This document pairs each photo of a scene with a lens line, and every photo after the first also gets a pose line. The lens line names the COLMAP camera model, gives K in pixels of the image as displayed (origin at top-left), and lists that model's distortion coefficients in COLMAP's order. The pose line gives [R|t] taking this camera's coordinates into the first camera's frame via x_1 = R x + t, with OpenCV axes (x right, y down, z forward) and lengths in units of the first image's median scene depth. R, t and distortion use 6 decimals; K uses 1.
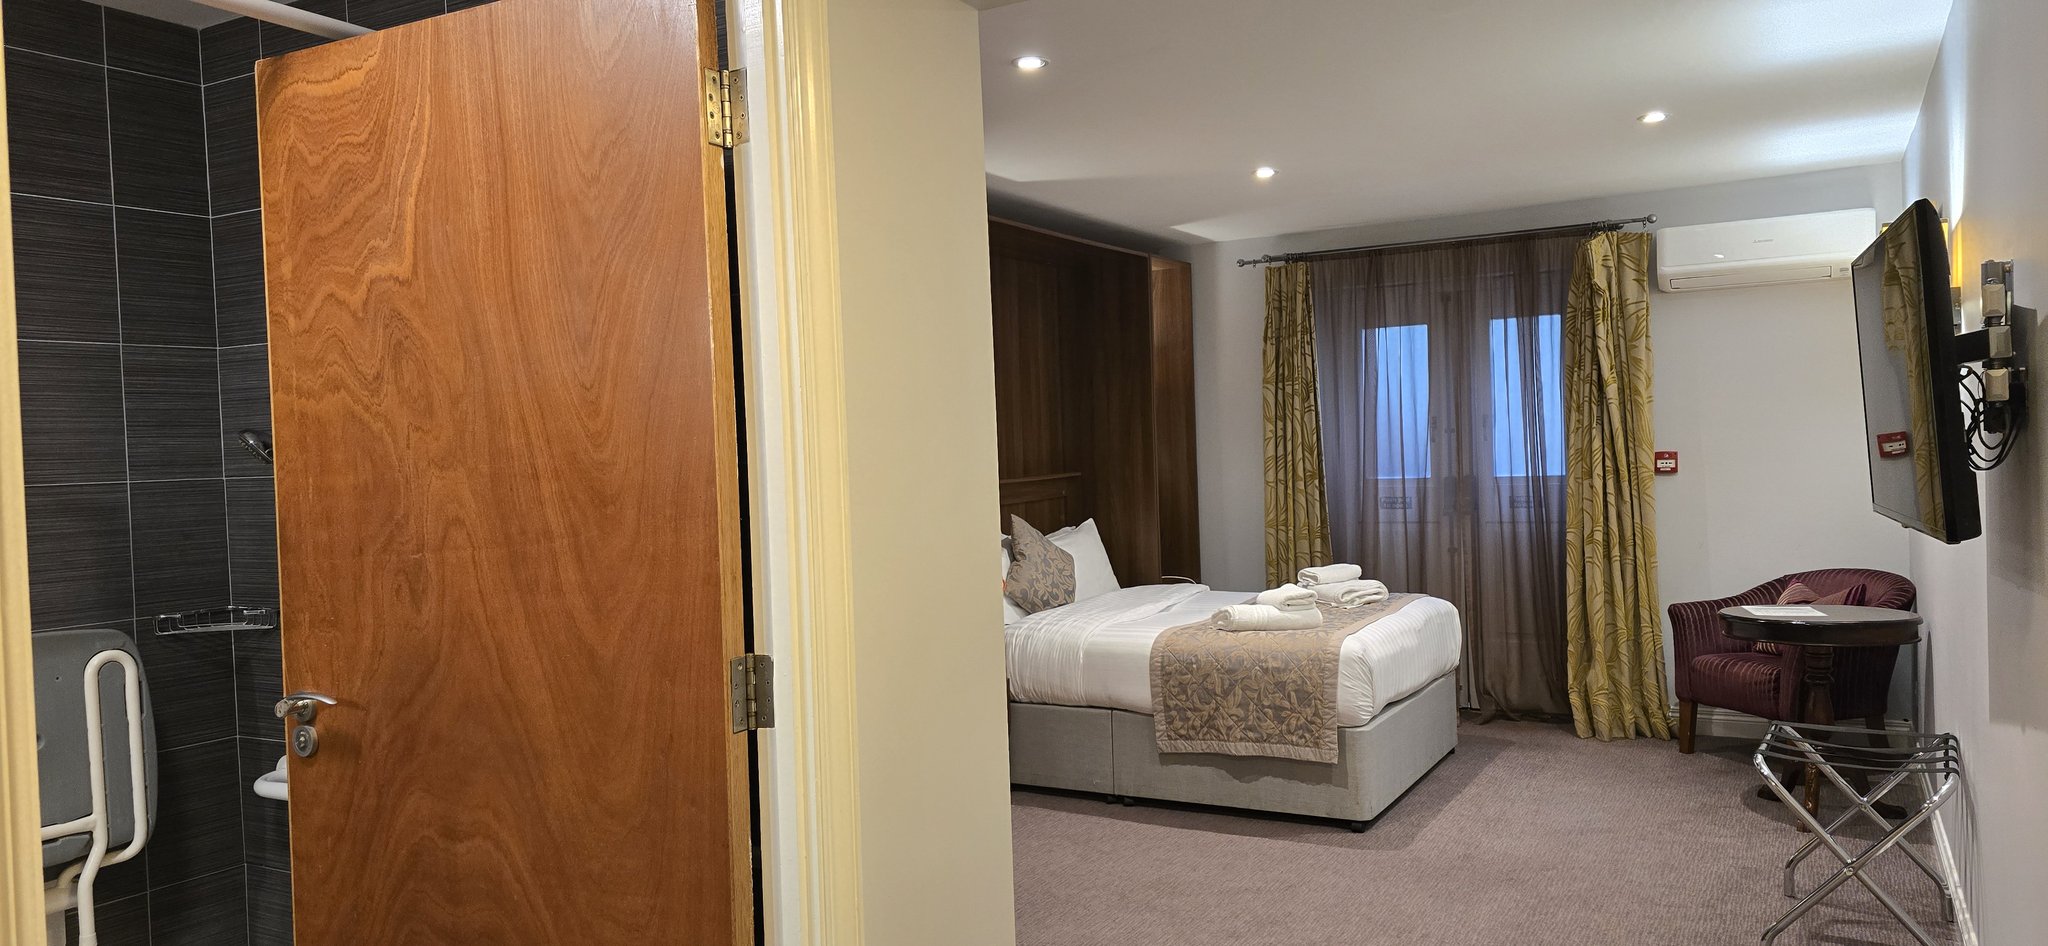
lens RADIAL K [[1396.1, 0, 1024.0], [0, 1396.1, 473.0], [0, 0, 1]] dist [0.105662, -0.127758]
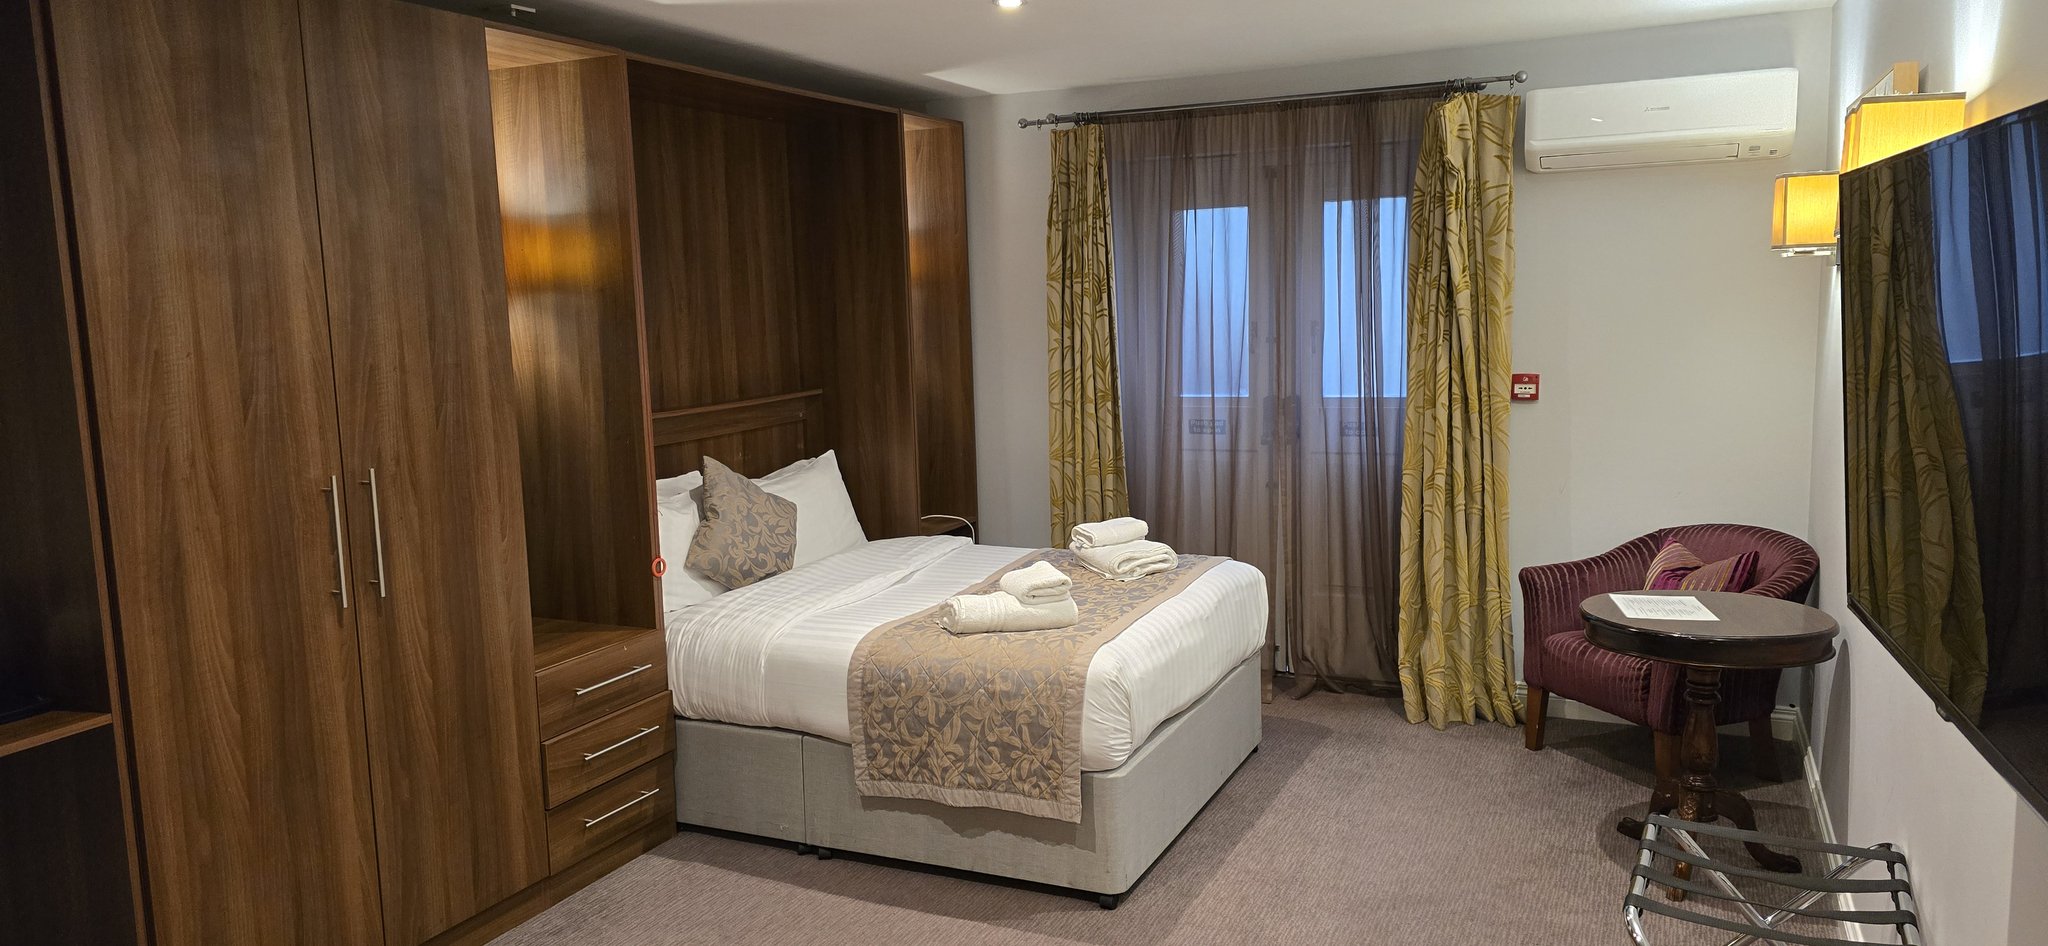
lens RADIAL K [[1396.1, 0, 1024.0], [0, 1396.1, 473.0], [0, 0, 1]] dist [0.105662, -0.127758]
pose [[0.996839, -0.005492, 0.079260, 0.106010], [-0.002975, 0.994327, 0.106322, -0.044228], [-0.079394, -0.106221, 0.991168, 0.224558]]
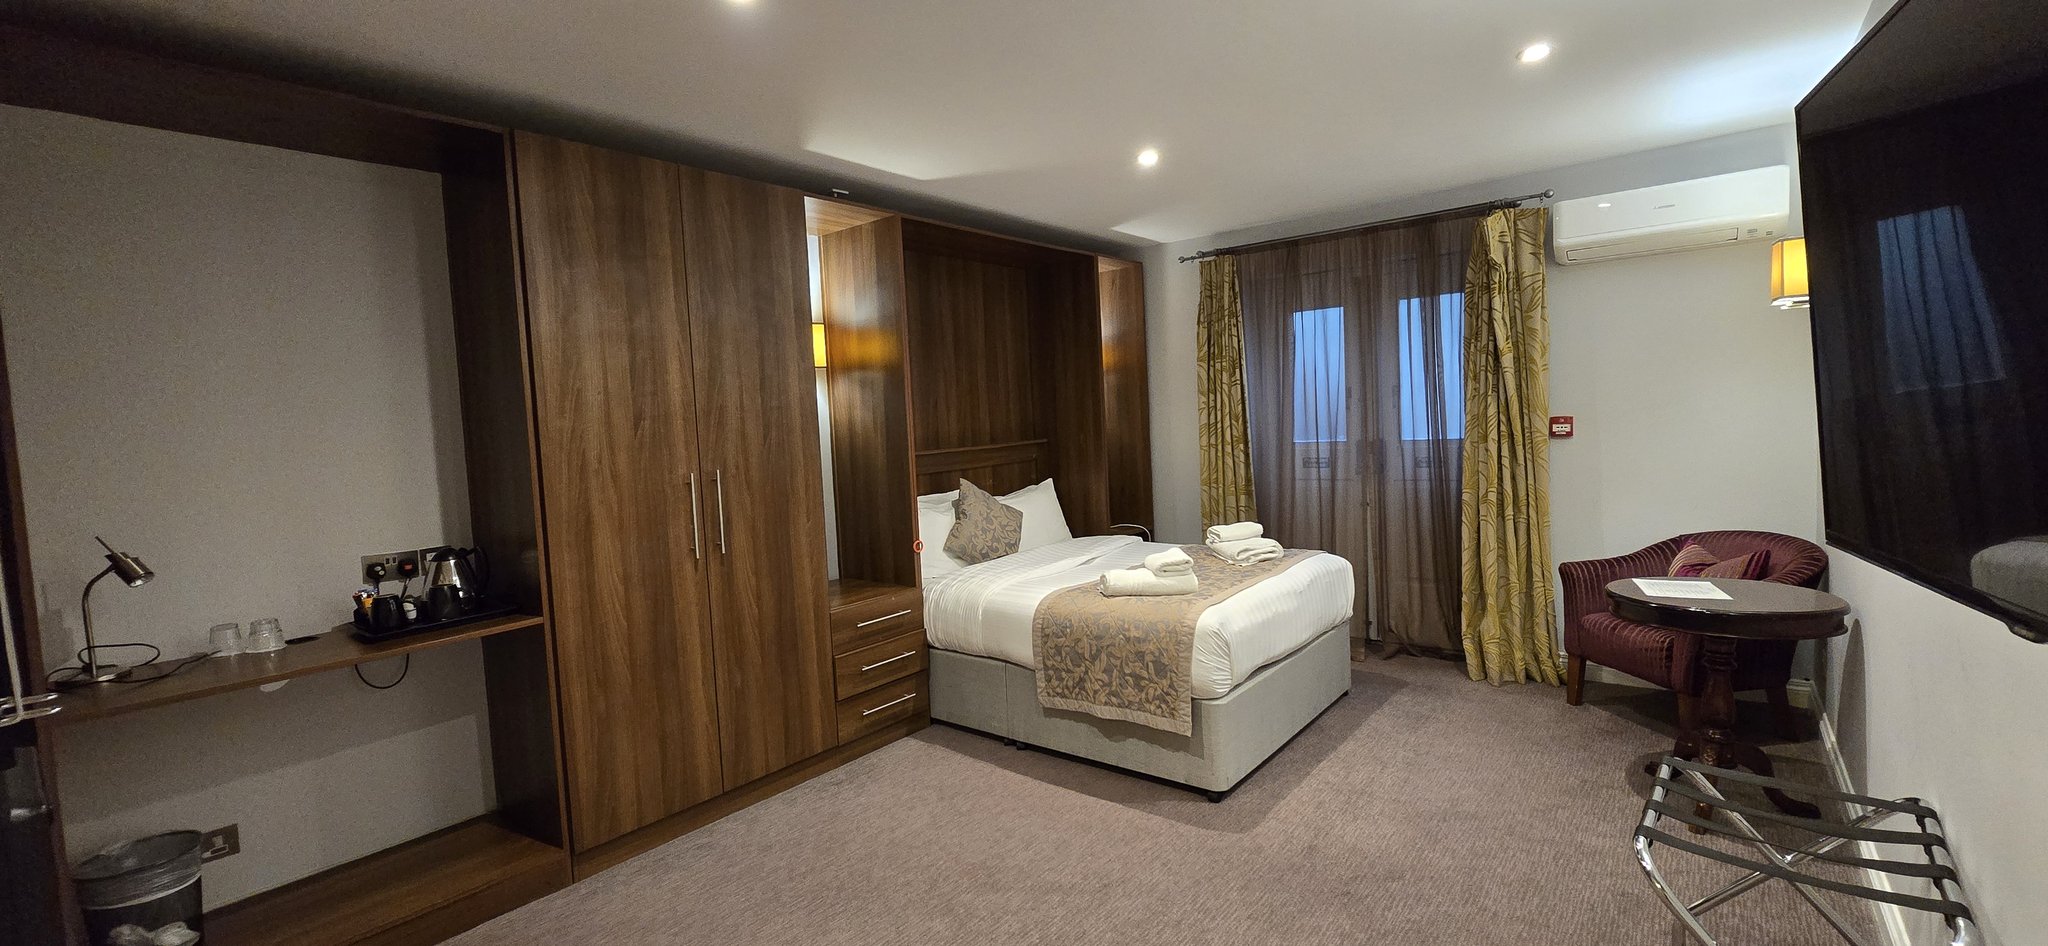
lens RADIAL K [[856.5, 0, 1020.5], [0, 856.5, 469.3], [0, 0, 1]] dist [0.008632, -0.007815]
pose [[0.986591, -0.005559, -0.163120, 0.159691], [0.013395, 0.998806, 0.046975, -0.011363], [0.162664, -0.048530, 0.985487, 0.303226]]
